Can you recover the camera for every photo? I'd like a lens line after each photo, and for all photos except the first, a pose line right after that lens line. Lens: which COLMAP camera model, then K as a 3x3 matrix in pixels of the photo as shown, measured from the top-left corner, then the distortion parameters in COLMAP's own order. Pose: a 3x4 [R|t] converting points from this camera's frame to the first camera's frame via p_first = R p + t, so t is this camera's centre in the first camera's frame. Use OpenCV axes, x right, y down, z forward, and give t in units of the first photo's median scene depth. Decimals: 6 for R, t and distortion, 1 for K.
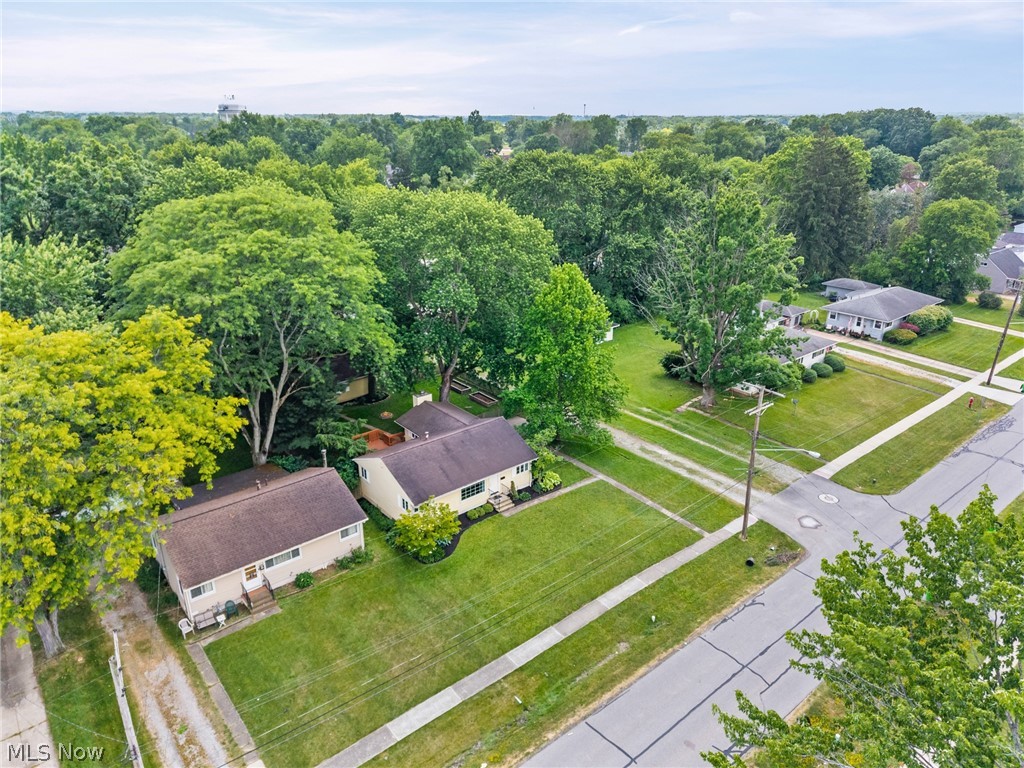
lens RADIAL K [[691.6, 0, 512.0], [0, 691.6, 384.0], [0, 0, 1]] dist [-0.007446, -0.002004]
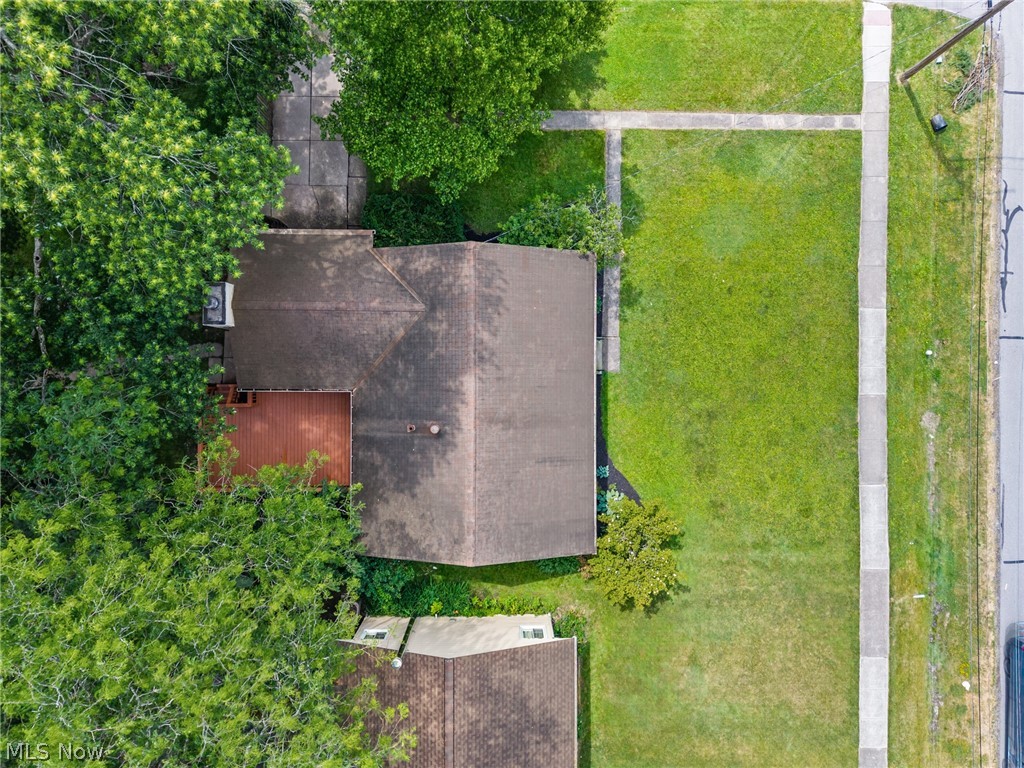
lens RADIAL K [[691.6, 0, 512.0], [0, 691.6, 384.0], [0, 0, 1]] dist [-0.007446, -0.002004]
pose [[0.629193, -0.777204, -0.008353, -0.077412], [0.281581, 0.217914, 0.934465, -0.416231], [-0.724450, -0.590311, 0.355956, 1.023971]]
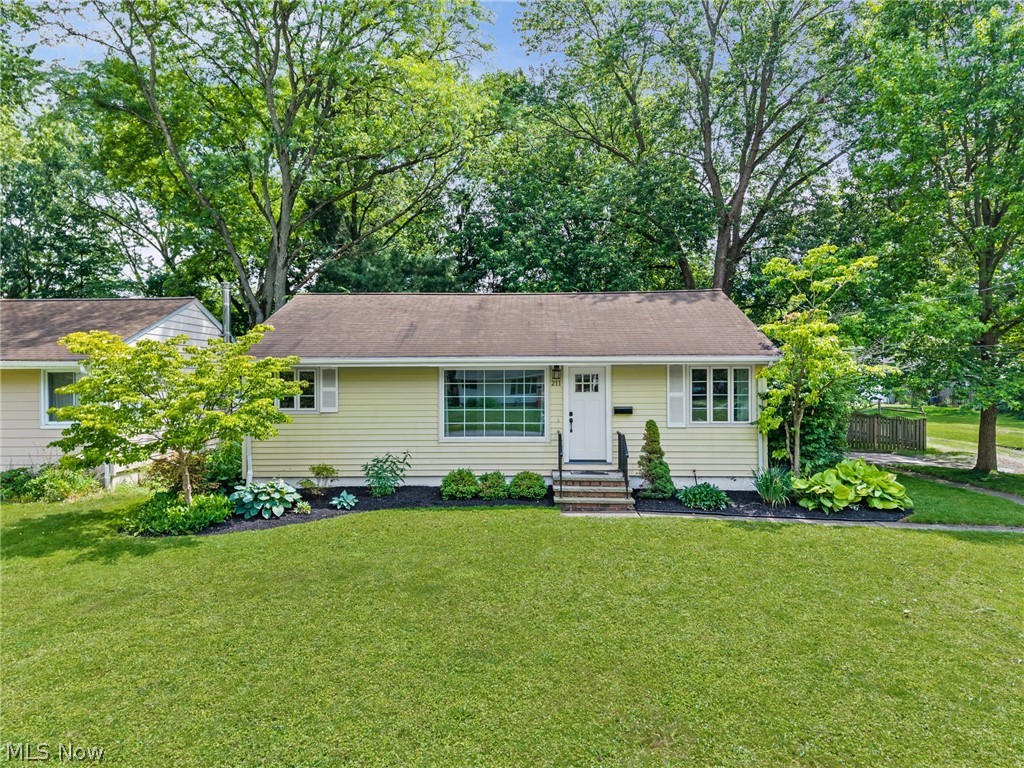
lens RADIAL K [[691.6, 0, 512.0], [0, 691.6, 384.0], [0, 0, 1]] dist [-0.007446, -0.002004]
pose [[0.754659, 0.004790, -0.656099, 0.162227], [-0.240757, 0.932241, -0.270117, 0.261643], [0.610349, 0.361807, 0.704677, 0.954860]]
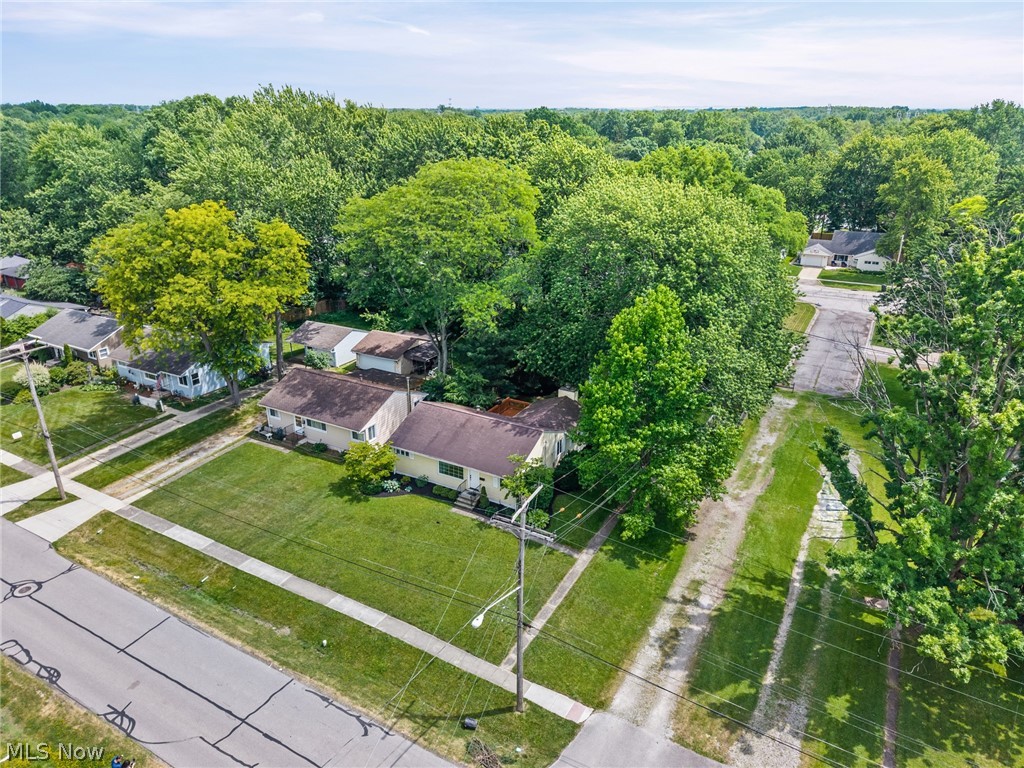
lens RADIAL K [[691.6, 0, 512.0], [0, 691.6, 384.0], [0, 0, 1]] dist [-0.007446, -0.002004]
pose [[0.361504, 0.349811, -0.864261, 0.938790], [-0.346544, 0.910955, 0.223758, -0.250643], [0.865576, 0.218615, 0.450539, 0.721781]]
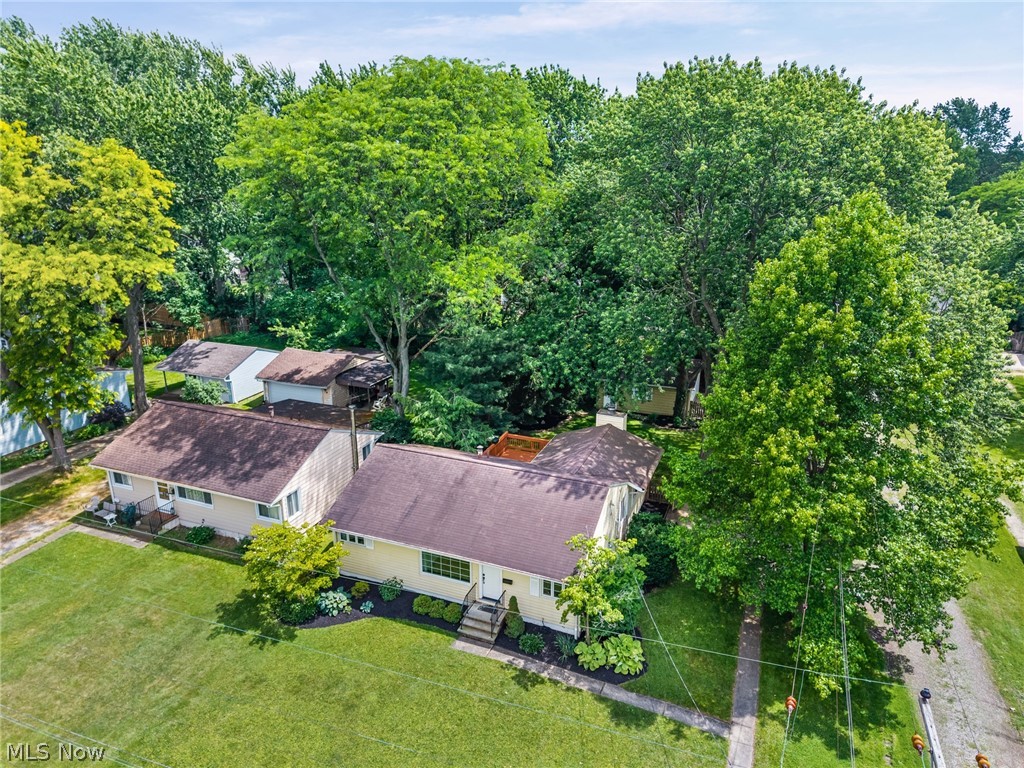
lens RADIAL K [[691.6, 0, 512.0], [0, 691.6, 384.0], [0, 0, 1]] dist [-0.007446, -0.002004]
pose [[0.477040, 0.278289, -0.833659, 0.452850], [-0.324115, 0.937393, 0.127451, -0.078776], [0.816935, 0.209402, 0.537372, 0.863312]]
